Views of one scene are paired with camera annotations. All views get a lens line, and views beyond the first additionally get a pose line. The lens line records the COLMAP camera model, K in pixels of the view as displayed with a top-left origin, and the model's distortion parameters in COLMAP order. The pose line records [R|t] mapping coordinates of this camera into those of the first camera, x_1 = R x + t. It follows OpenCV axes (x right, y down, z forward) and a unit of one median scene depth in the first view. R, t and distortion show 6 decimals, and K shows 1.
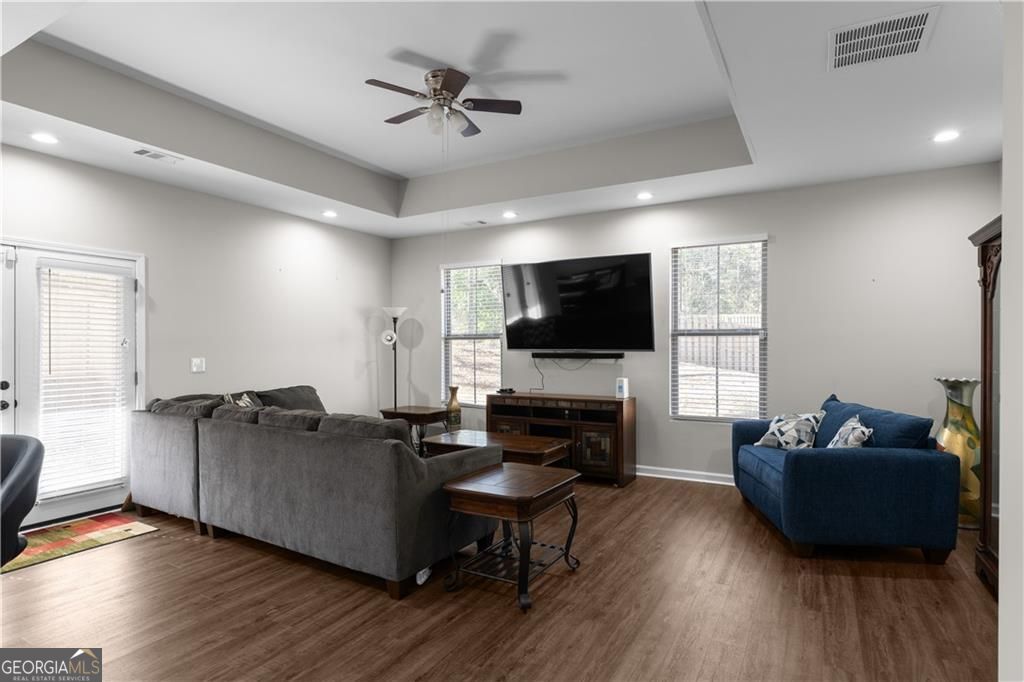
lens RADIAL K [[551.3, 0, 509.8], [0, 551.3, 351.5], [0, 0, 1]] dist [0.003093, 0.000103]
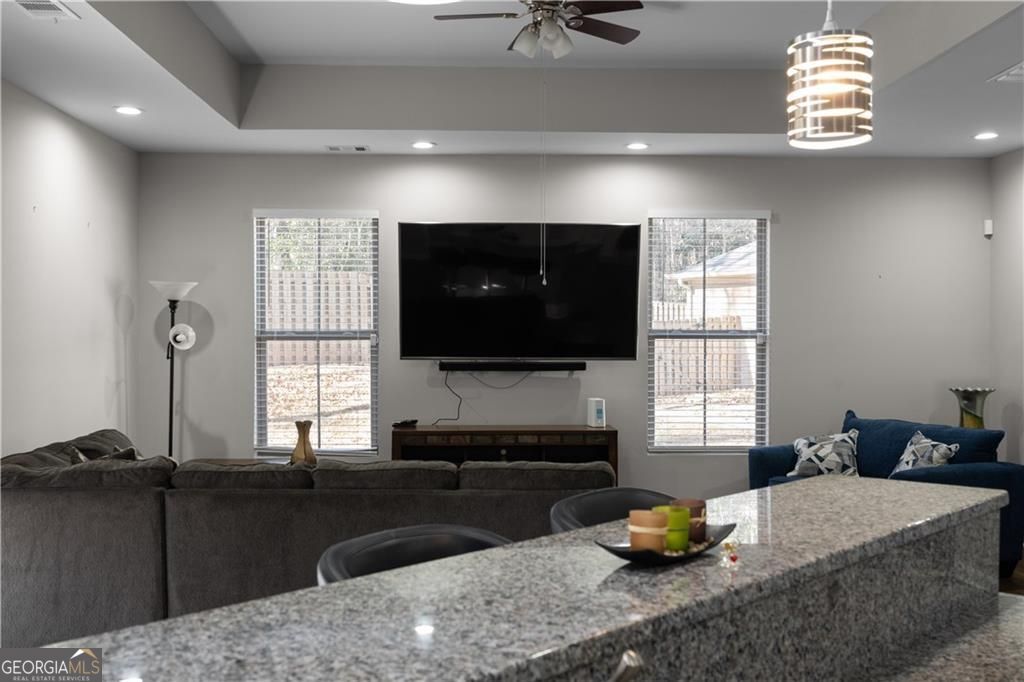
lens RADIAL K [[1006.0, 0, 514.0], [0, 1006.0, 360.7], [0, 0, 1]] dist [0.006182, 0.008461]
pose [[0.852479, -0.007666, 0.522705, -0.557379], [0.002551, 0.999942, 0.010504, -0.013340], [-0.522755, -0.007621, 0.852449, -0.040040]]
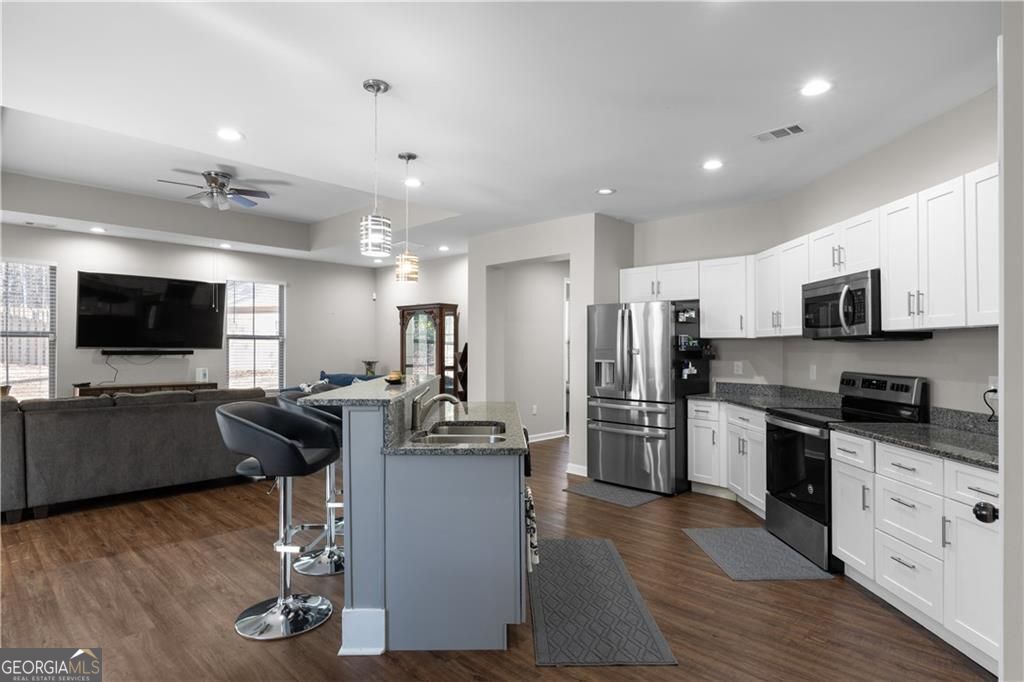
lens RADIAL K [[551.3, 0, 509.8], [0, 551.3, 351.5], [0, 0, 1]] dist [0.003093, 0.000103]
pose [[0.252592, -0.003142, 0.967568, -0.964670], [0.004757, 0.999987, 0.002006, 0.006779], [-0.967561, 0.004096, 0.252603, -0.119788]]
